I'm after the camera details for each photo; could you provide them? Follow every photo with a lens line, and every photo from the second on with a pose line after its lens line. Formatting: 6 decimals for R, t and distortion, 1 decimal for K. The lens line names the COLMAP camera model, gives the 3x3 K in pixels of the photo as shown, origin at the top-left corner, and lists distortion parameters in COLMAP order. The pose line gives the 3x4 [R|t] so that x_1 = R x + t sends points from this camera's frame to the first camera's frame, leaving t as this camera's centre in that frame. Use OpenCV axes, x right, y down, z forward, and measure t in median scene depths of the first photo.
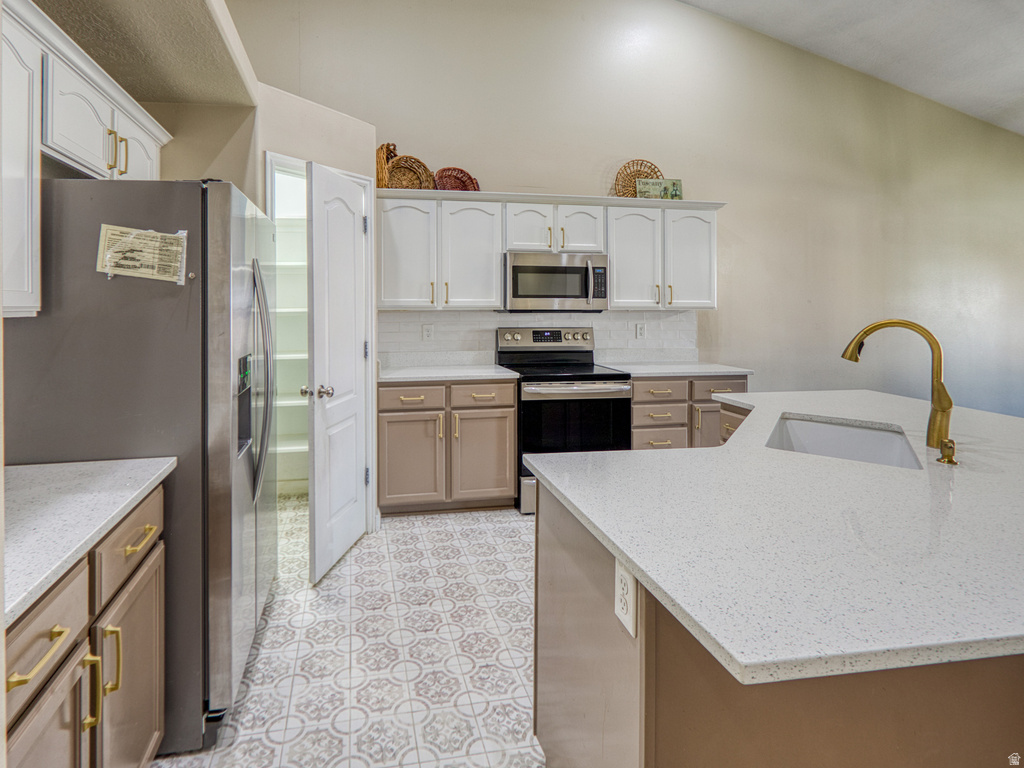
lens RADIAL K [[495.5, 0, 436.9], [0, 495.5, 298.9], [0, 0, 1]] dist [-0.006046, 0.001438]
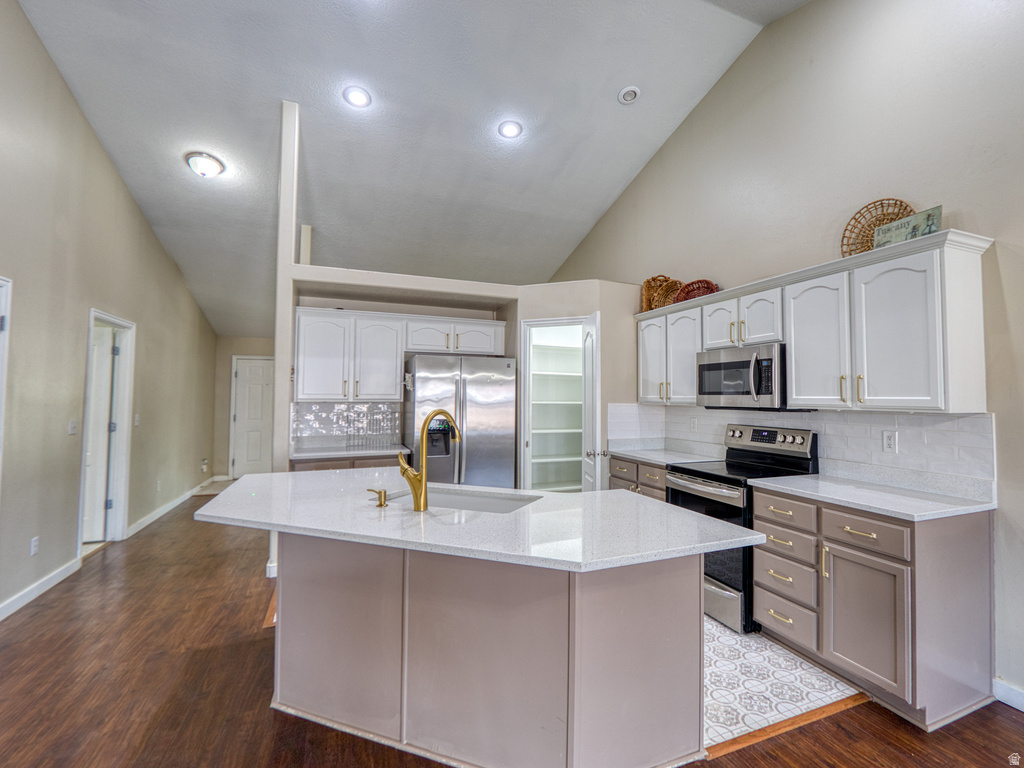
lens RADIAL K [[495.5, 0, 568.2], [0, 495.5, 369.9], [0, 0, 1]] dist [-0.006046, 0.001438]
pose [[0.276842, -0.056259, -0.959267, 1.114877], [-0.009429, 0.998078, -0.061257, 0.013592], [0.960869, 0.026003, 0.275779, 0.437371]]
